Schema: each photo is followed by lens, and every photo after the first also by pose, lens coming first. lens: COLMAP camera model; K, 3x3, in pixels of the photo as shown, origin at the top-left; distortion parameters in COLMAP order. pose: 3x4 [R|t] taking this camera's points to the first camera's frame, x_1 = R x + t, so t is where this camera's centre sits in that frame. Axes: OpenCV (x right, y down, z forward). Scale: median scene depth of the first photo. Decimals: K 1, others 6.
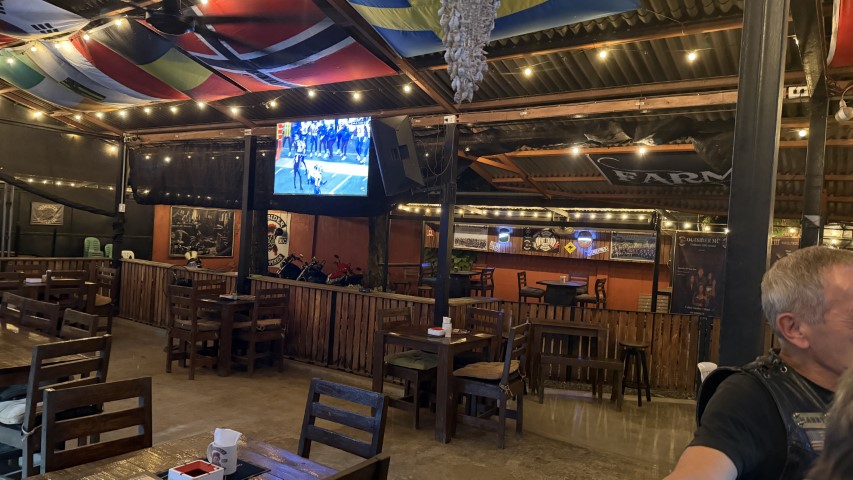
lens RADIAL K [[622.6, 0, 433.9], [0, 622.6, 244.6], [0, 0, 1]] dist [0.043643, -0.049520]
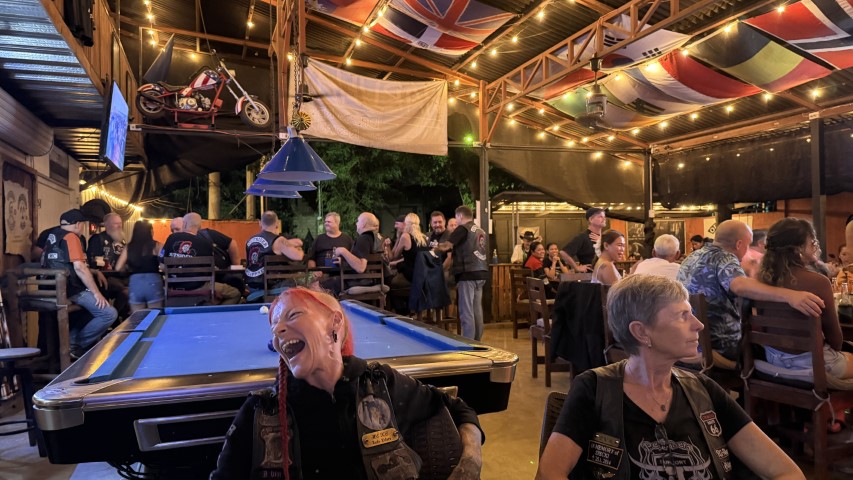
lens RADIAL K [[622.6, 0, 426.9], [0, 622.6, 240.6], [0, 0, 1]] dist [0.043643, -0.049520]
pose [[0.817031, -0.082062, -0.570725, -0.224541], [0.059312, 0.996531, -0.058378, 0.032292], [0.573536, 0.013846, 0.819064, -0.131971]]
